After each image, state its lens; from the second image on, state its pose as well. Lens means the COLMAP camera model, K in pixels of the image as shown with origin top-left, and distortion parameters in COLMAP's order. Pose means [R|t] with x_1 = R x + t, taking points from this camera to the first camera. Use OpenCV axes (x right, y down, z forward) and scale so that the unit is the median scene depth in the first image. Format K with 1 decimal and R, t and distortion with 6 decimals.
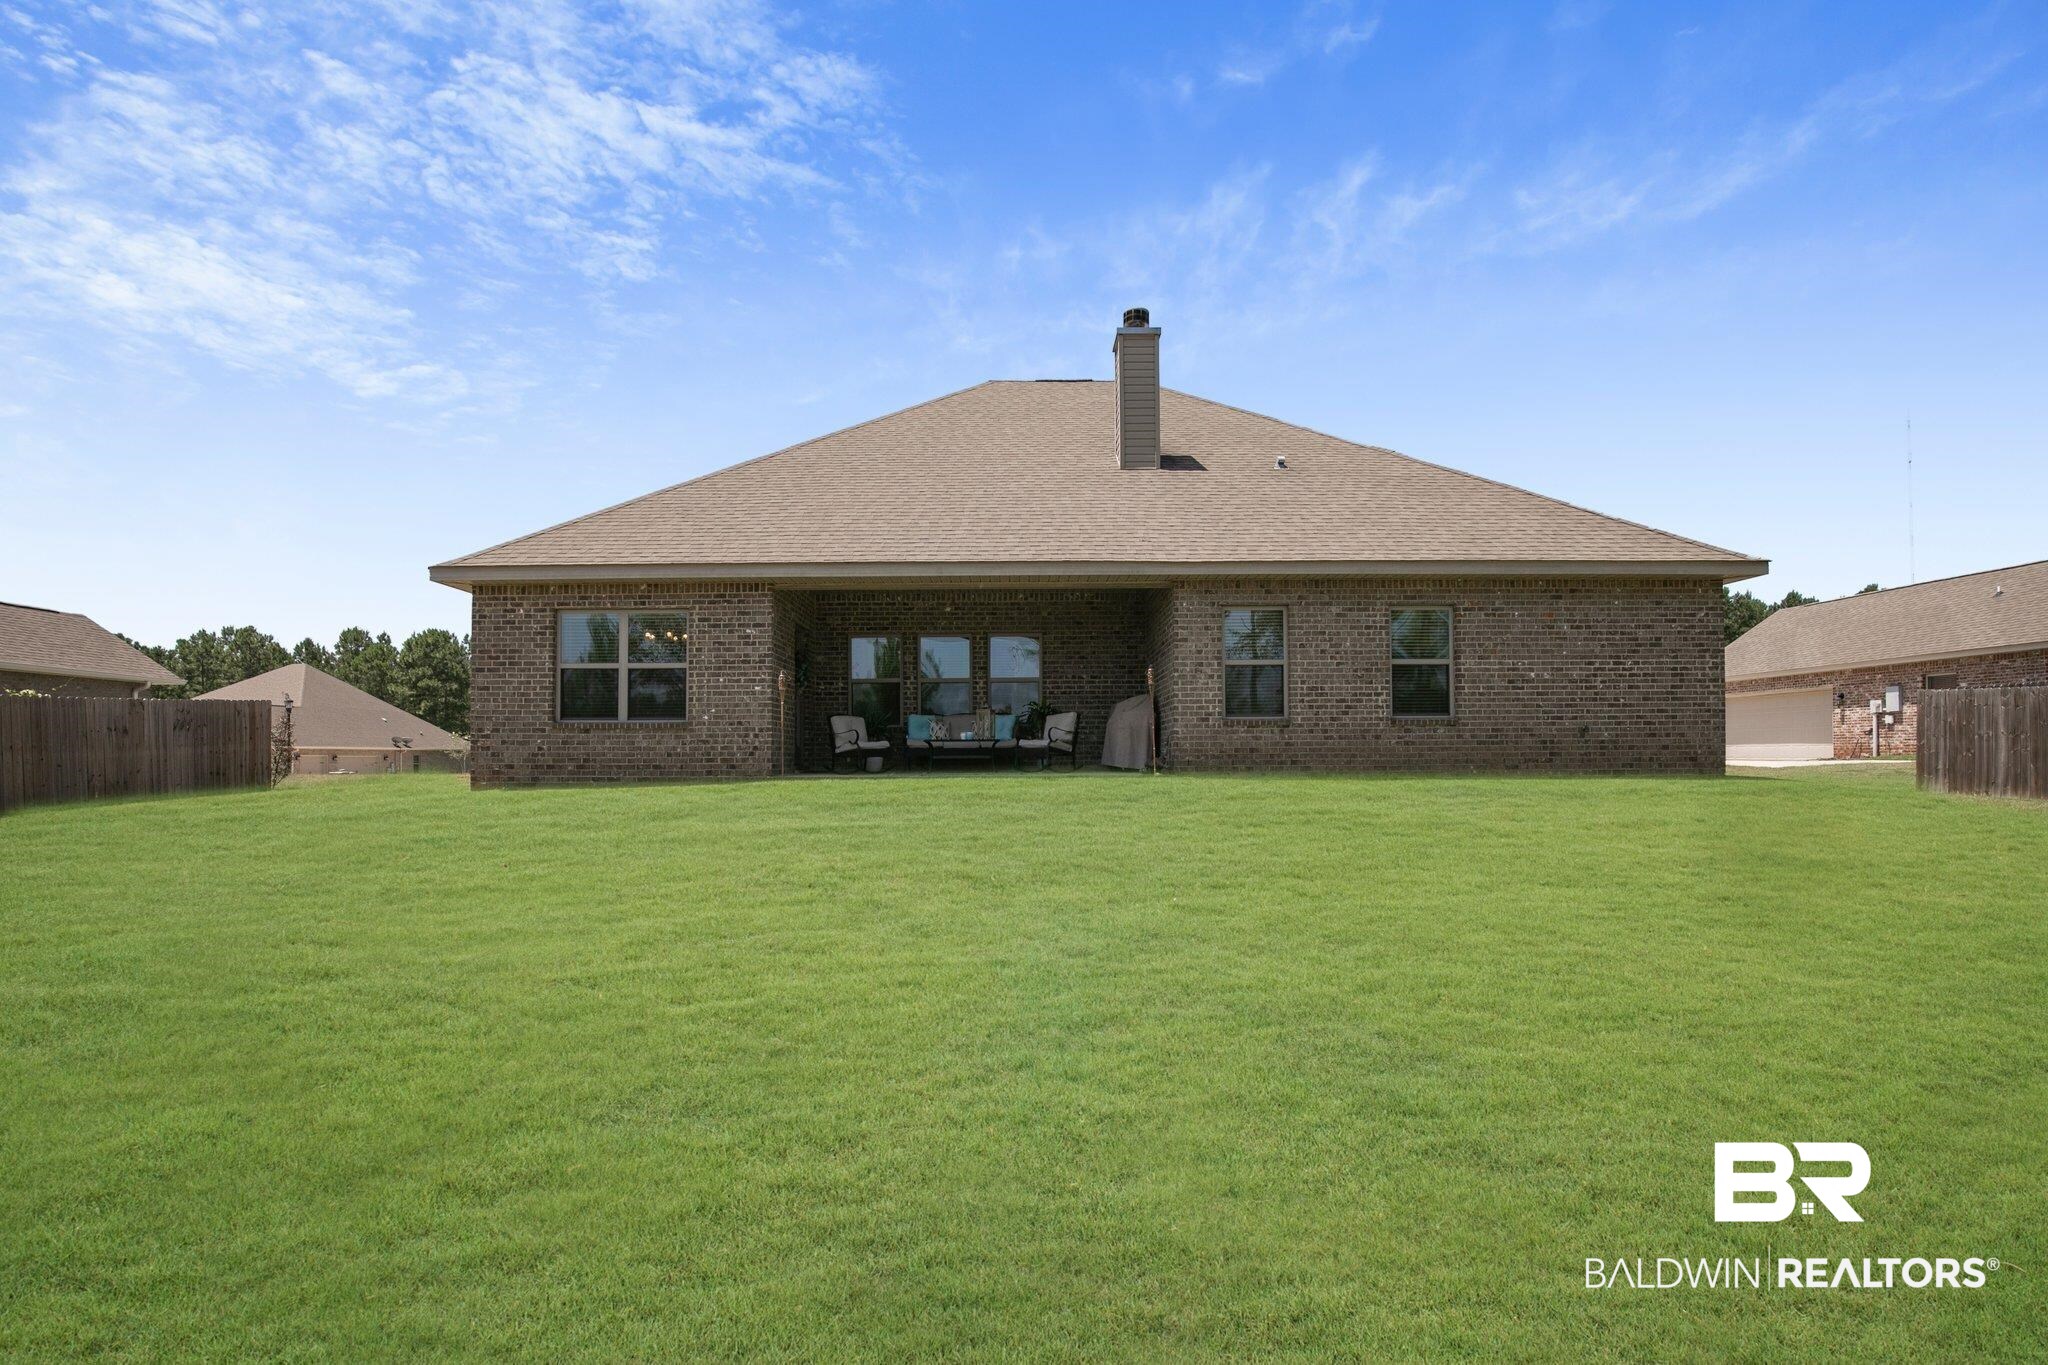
lens RADIAL K [[953.7, 0, 1024.0], [0, 953.7, 682.5], [0, 0, 1]] dist [-0.000752, -0.000766]
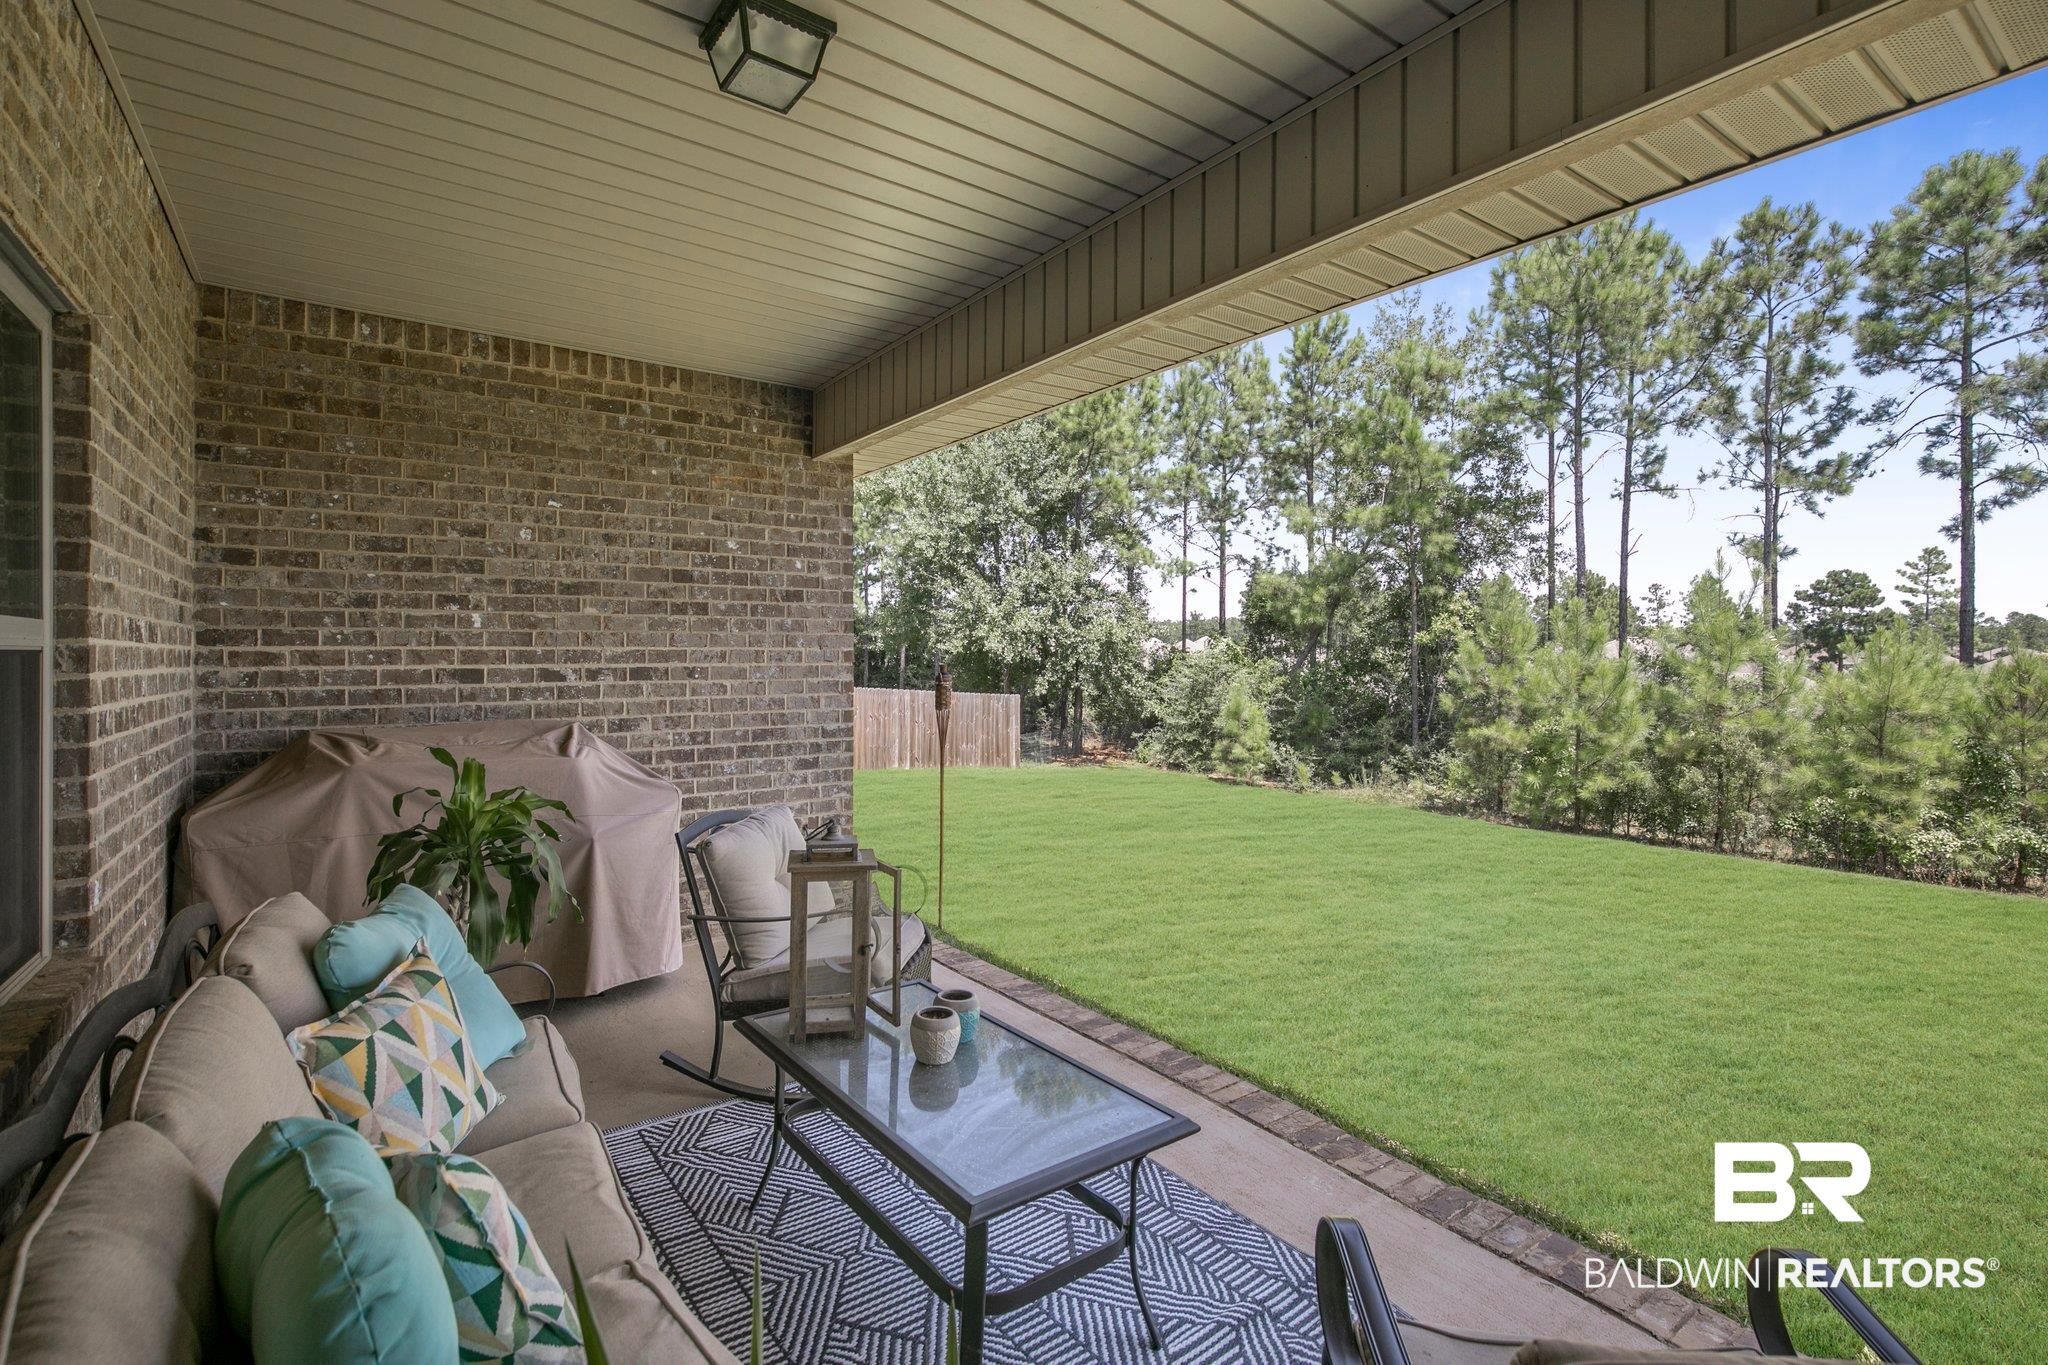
lens RADIAL K [[953.7, 0, 1024.0], [0, 953.7, 682.5], [0, 0, 1]] dist [-0.000752, -0.000766]
pose [[0.999996, 0.000546, 0.002721, -0.512649], [-0.000543, 0.999999, -0.001087, -0.046335], [-0.002721, 0.001085, 0.999996, -0.242345]]
